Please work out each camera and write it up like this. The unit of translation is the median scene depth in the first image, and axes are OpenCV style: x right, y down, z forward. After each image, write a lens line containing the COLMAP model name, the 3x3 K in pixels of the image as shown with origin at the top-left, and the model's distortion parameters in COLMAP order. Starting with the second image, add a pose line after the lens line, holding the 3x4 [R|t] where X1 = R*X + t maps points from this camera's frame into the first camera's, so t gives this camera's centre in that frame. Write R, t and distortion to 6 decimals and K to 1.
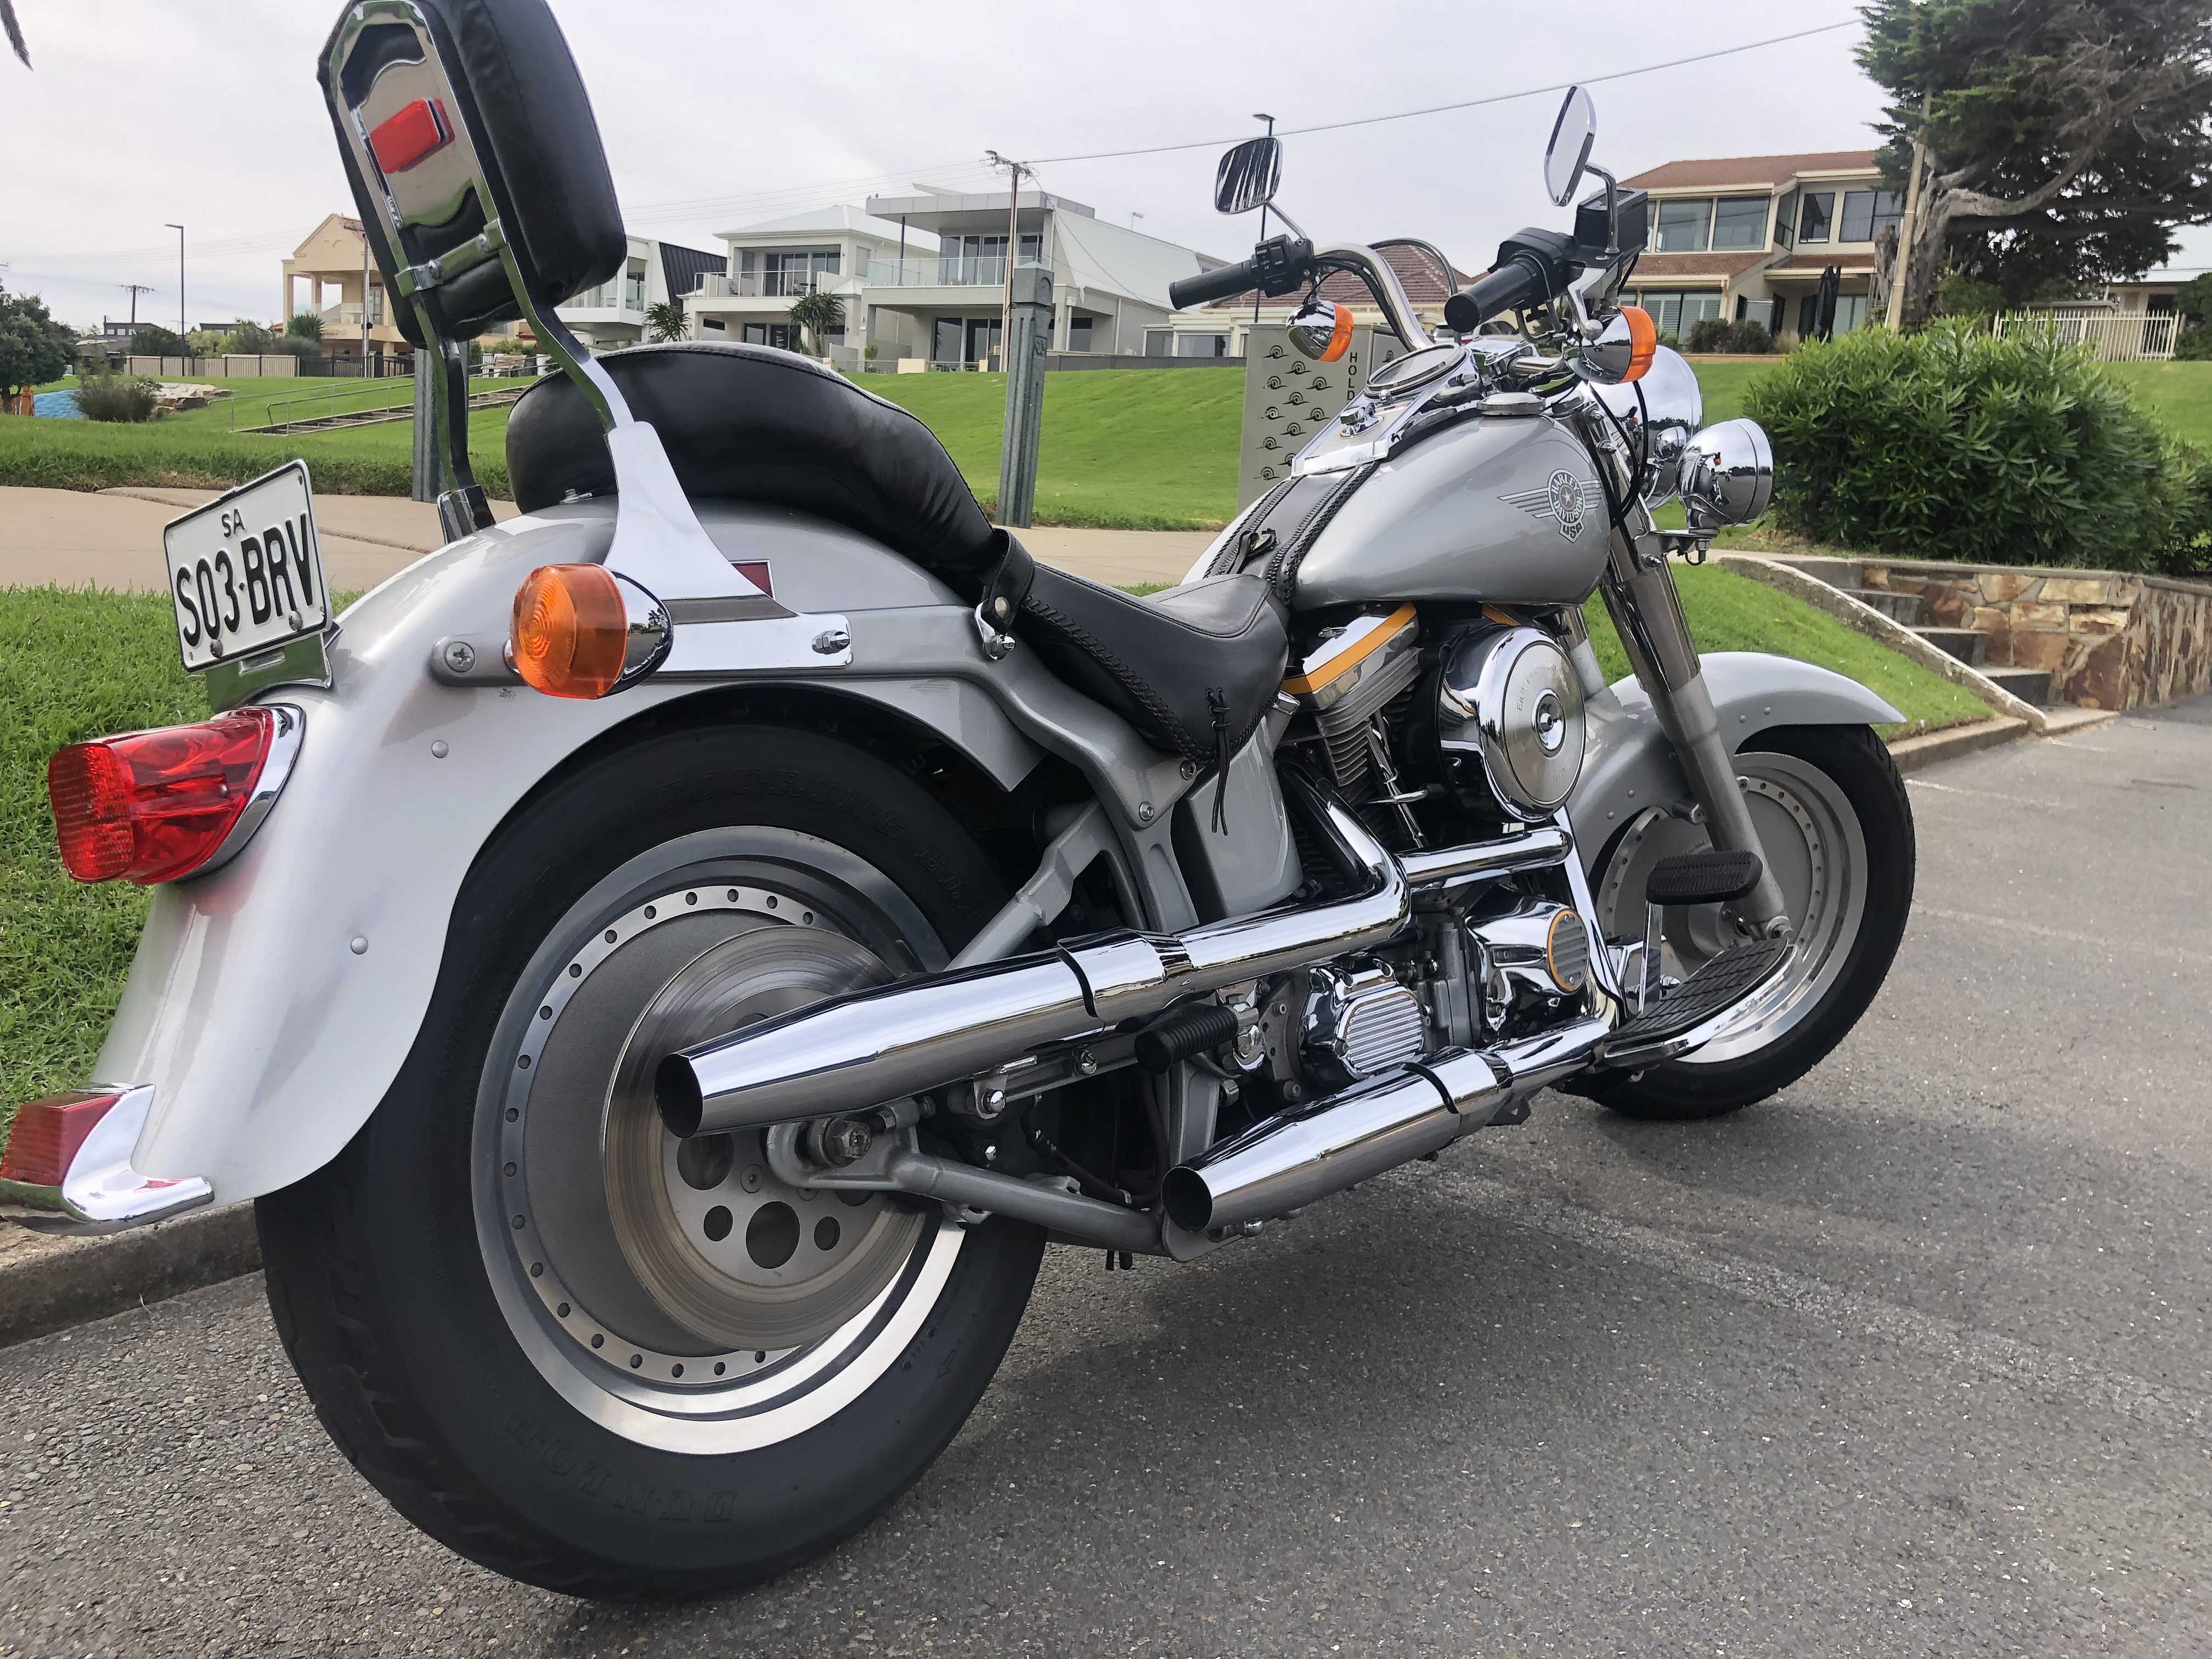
lens RADIAL K [[1878.7, 0, 1082.8], [0, 1878.7, 829.1], [0, 0, 1]] dist [0.014169, -0.013915]
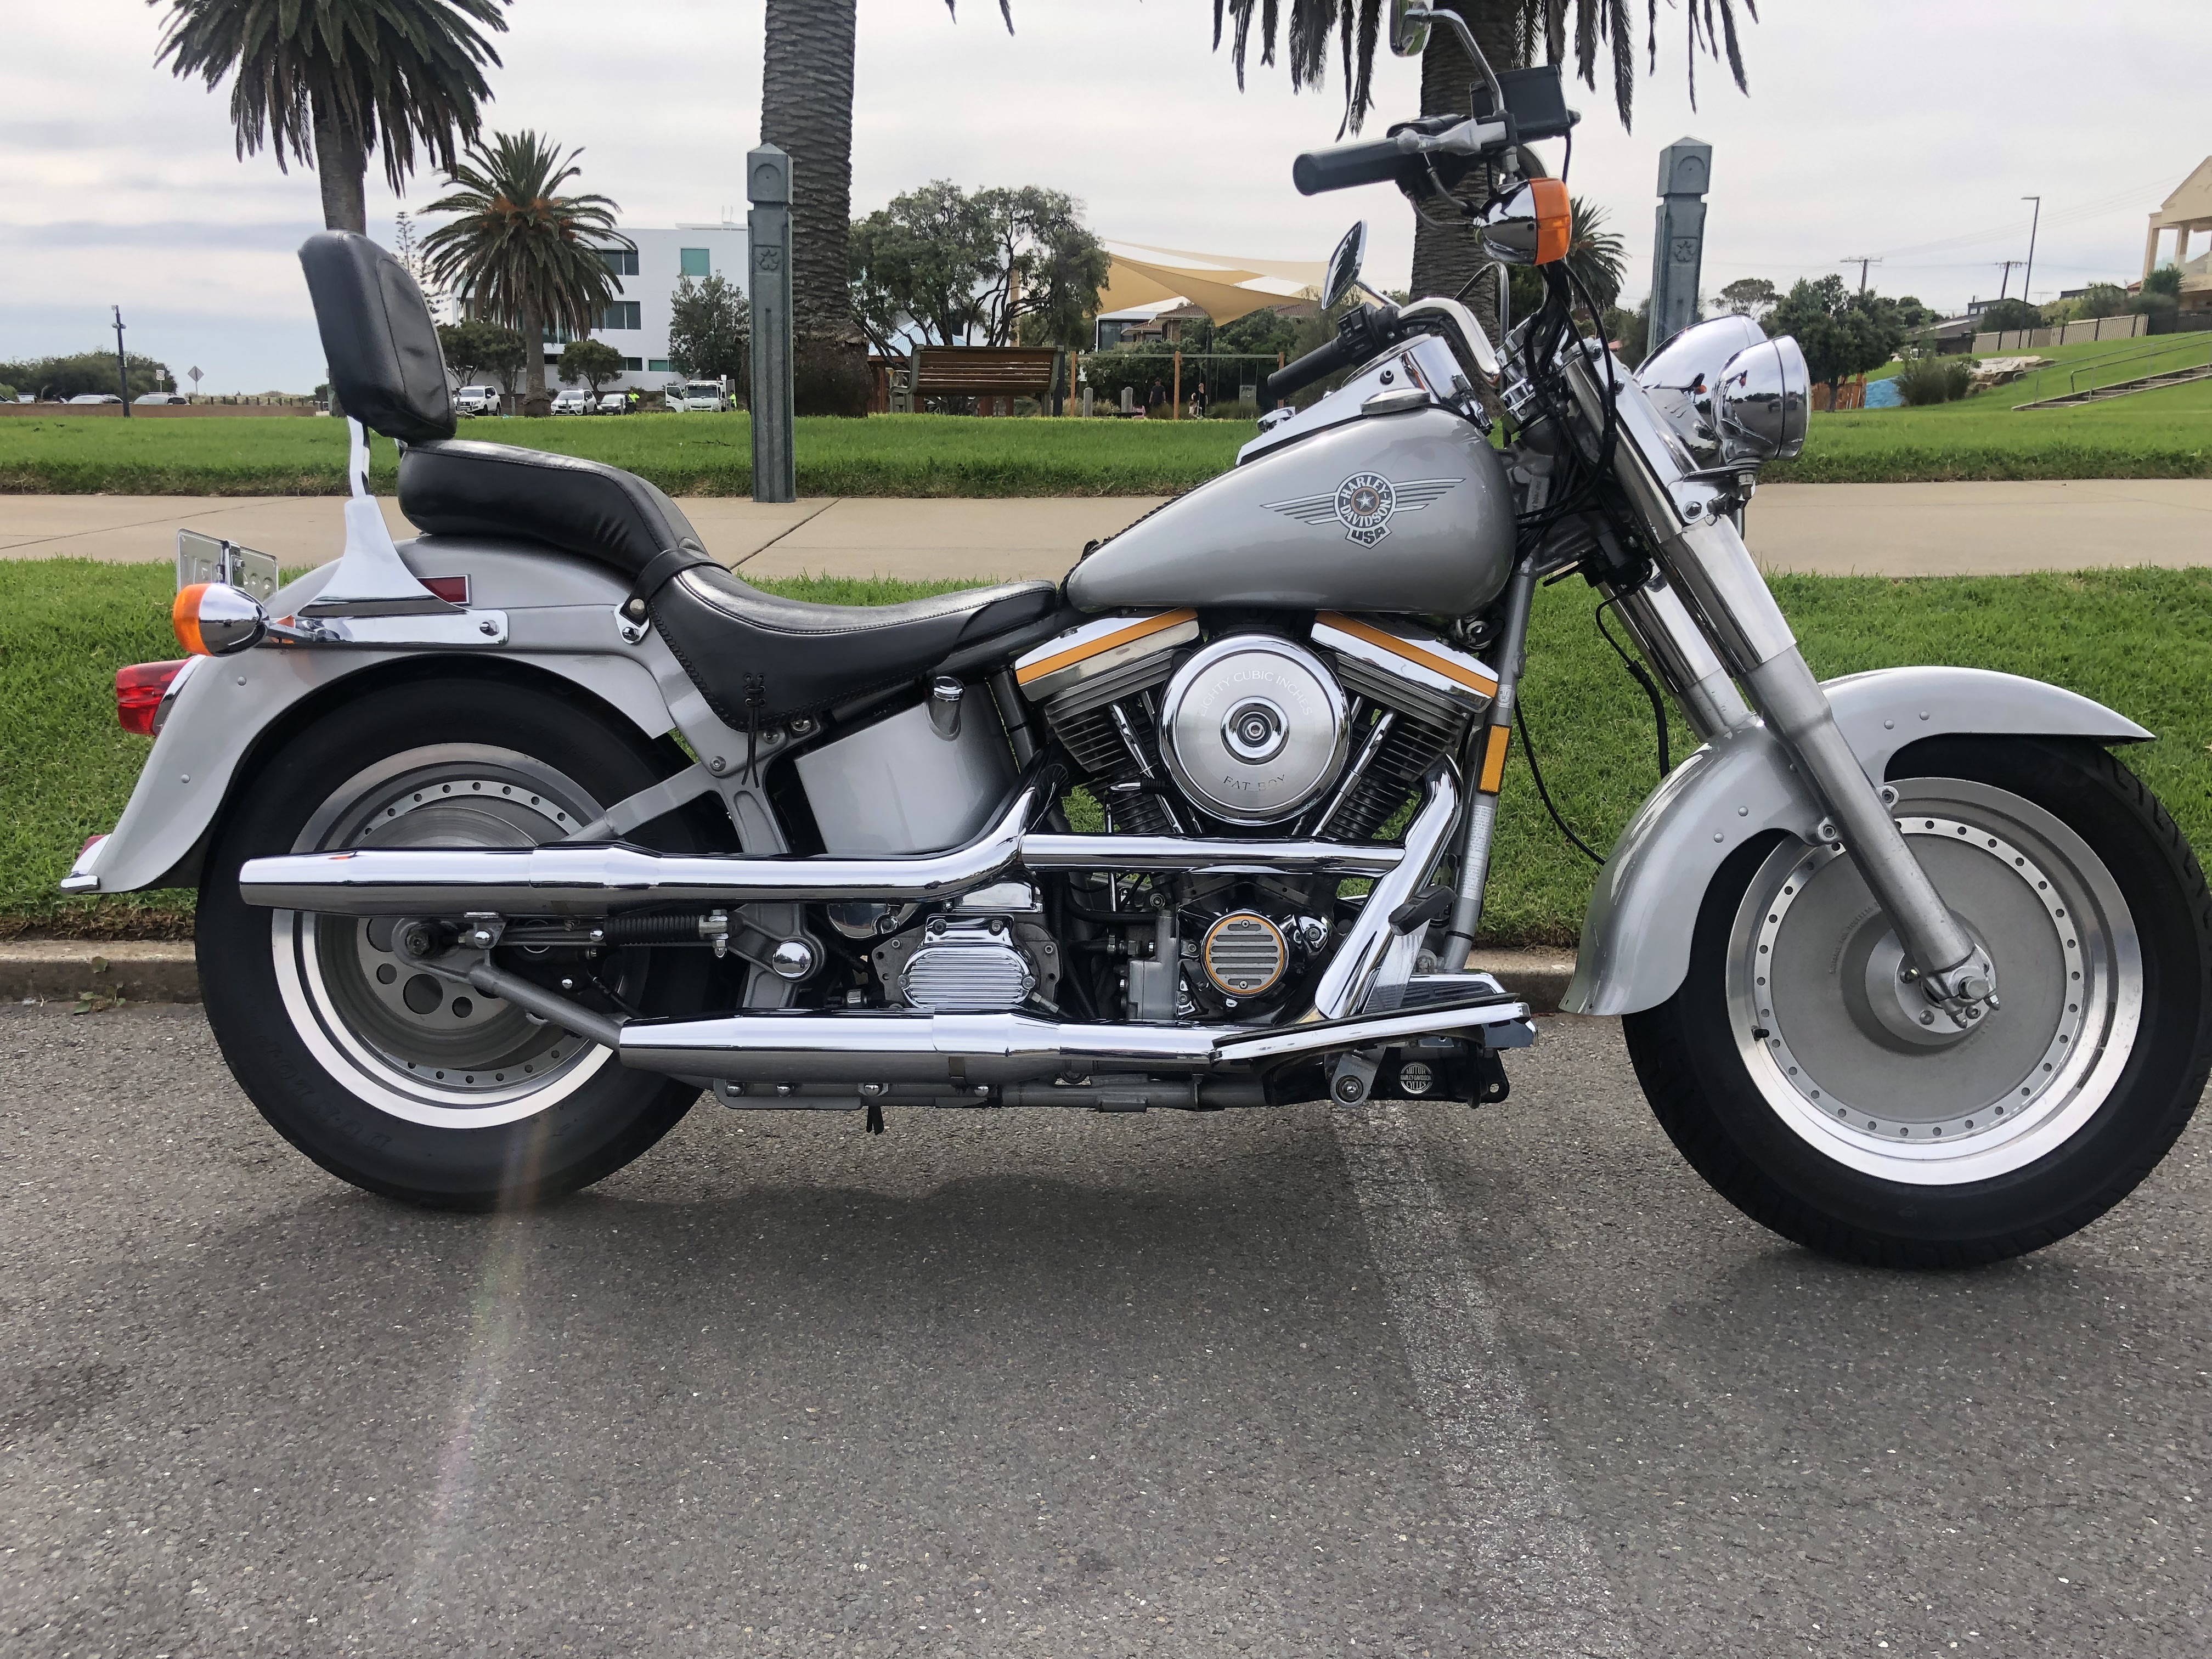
lens RADIAL K [[1878.7, 0, 1082.8], [0, 1878.7, 829.1], [0, 0, 1]] dist [0.014169, -0.013915]
pose [[0.558953, 0.108422, -0.822081, 0.105055], [-0.095813, 0.993219, 0.065848, -0.006169], [0.823645, 0.041960, 0.565551, 0.039250]]
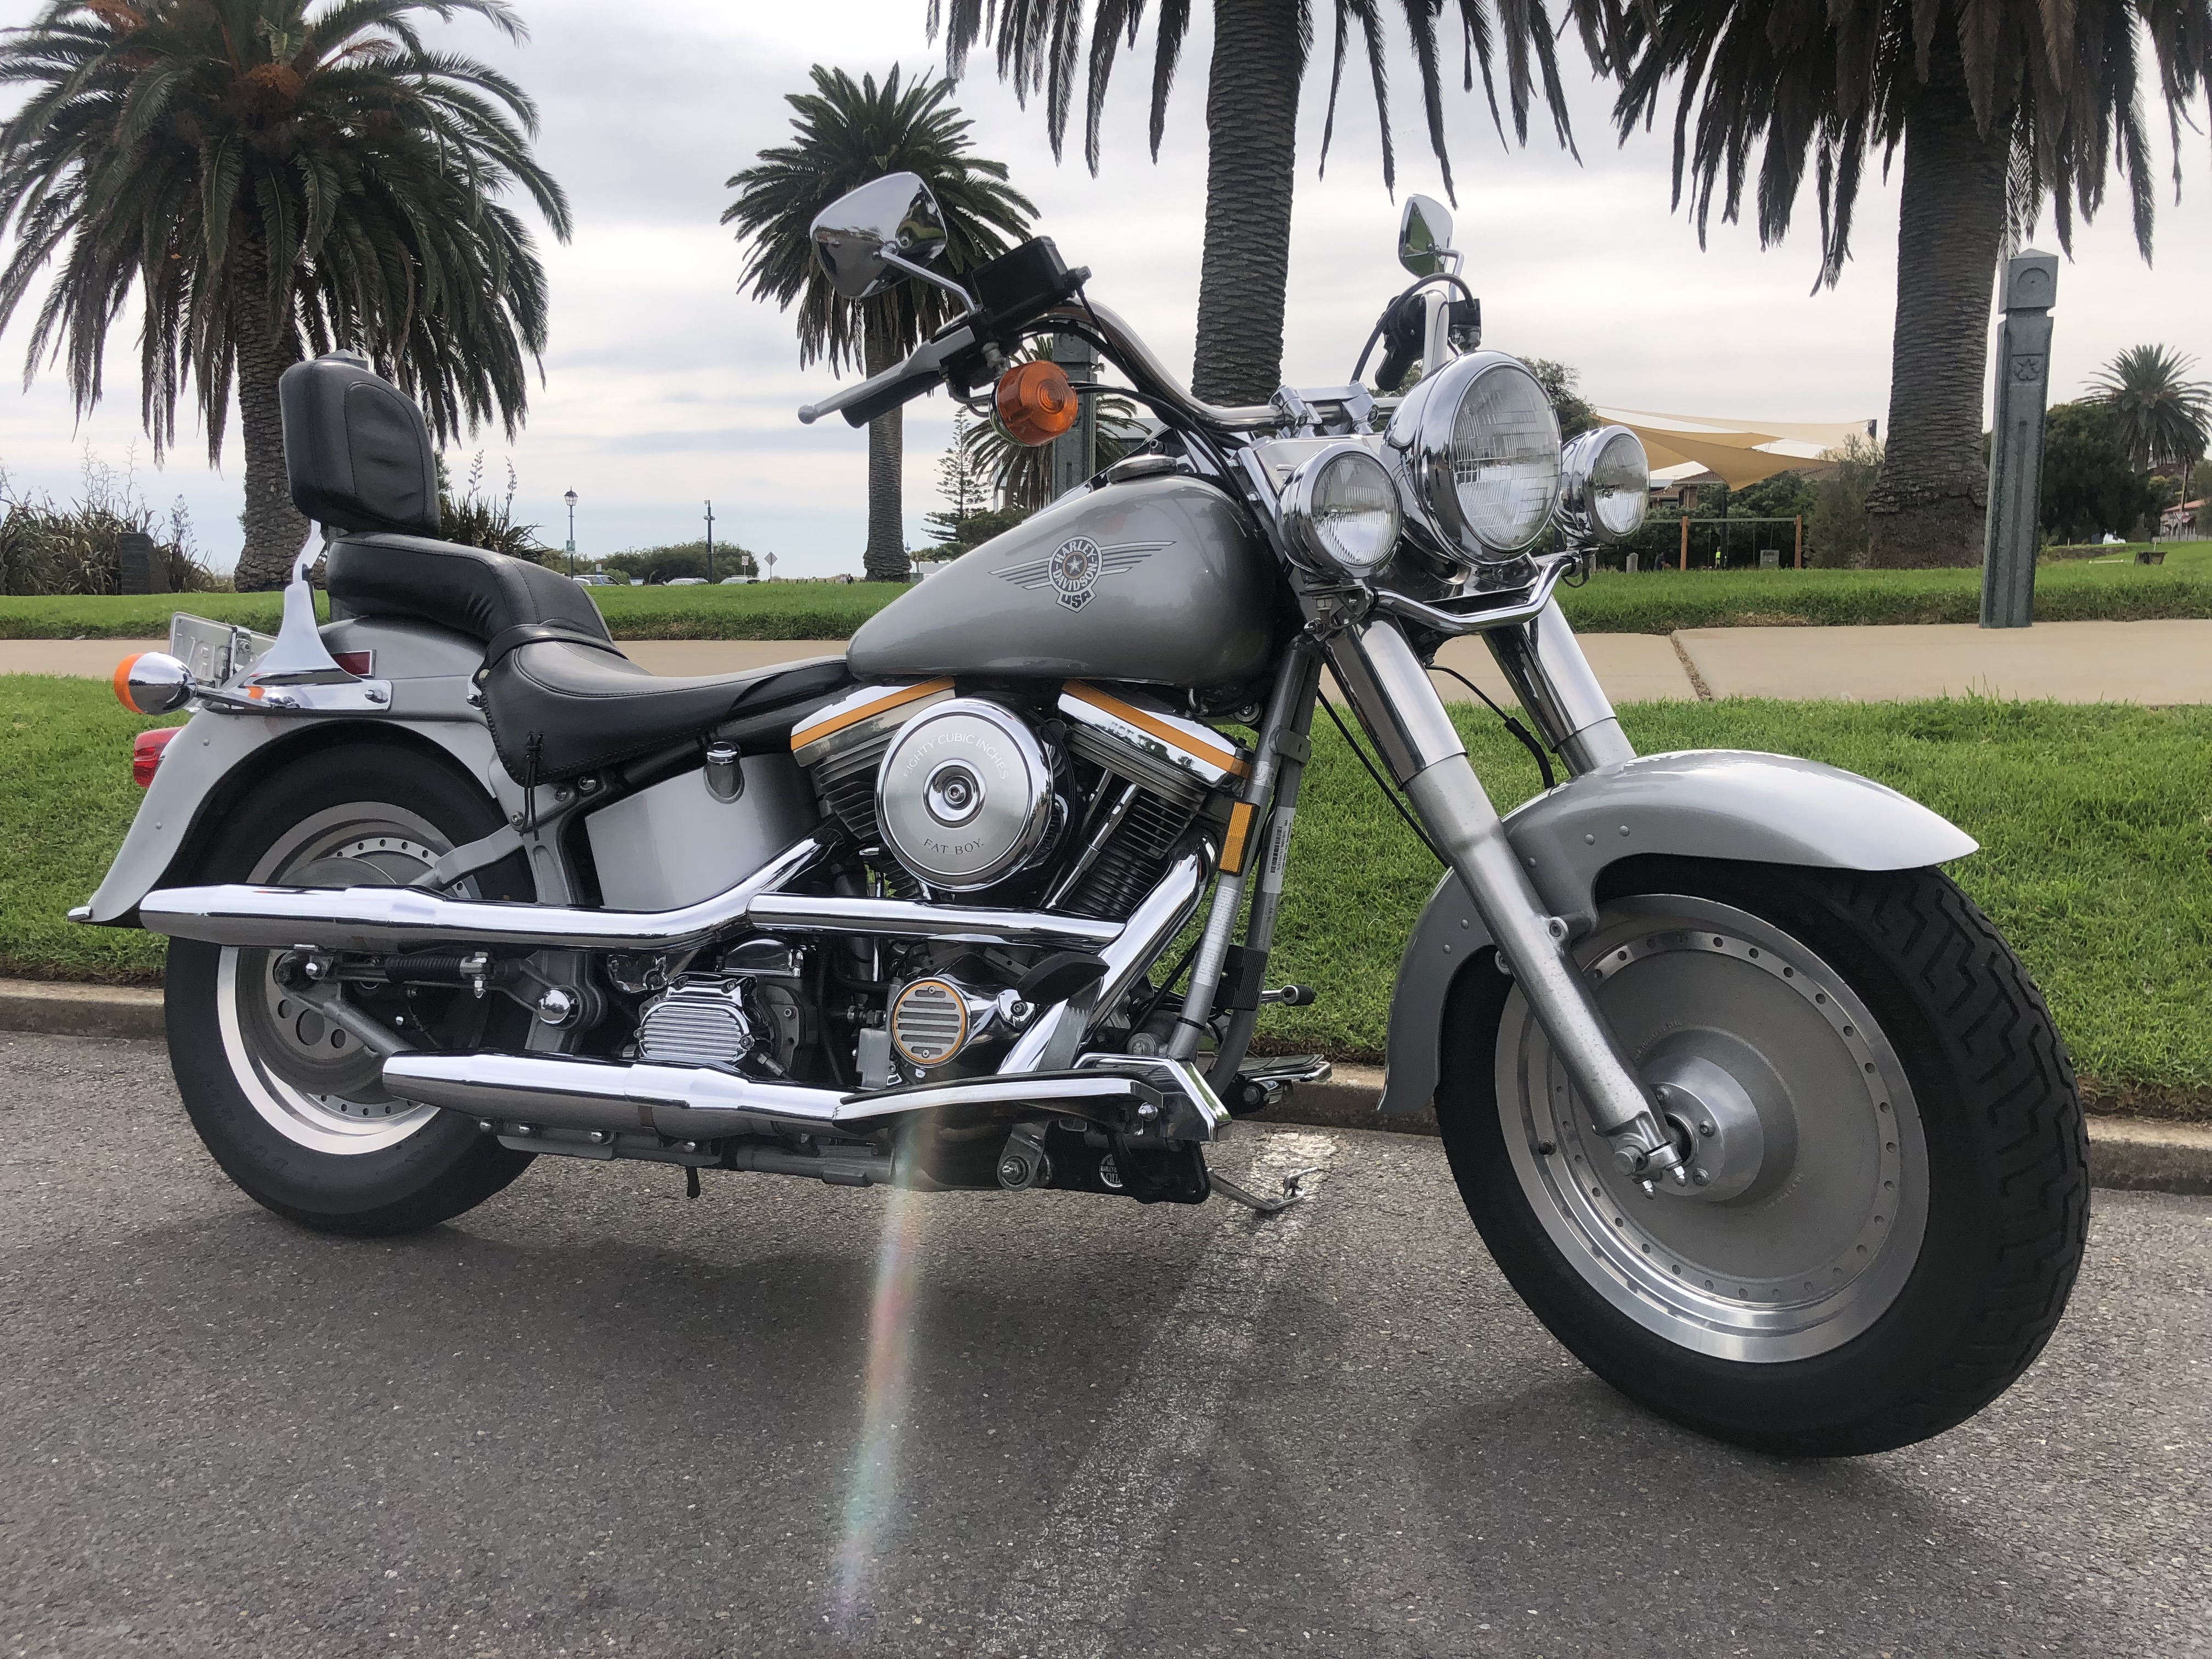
lens RADIAL K [[1878.7, 0, 1082.8], [0, 1878.7, 829.1], [0, 0, 1]] dist [0.014169, -0.013915]
pose [[0.289958, 0.042767, -0.956083, 0.124381], [-0.129626, 0.991550, 0.005040, -0.005233], [0.948220, 0.122472, 0.293051, 0.082496]]
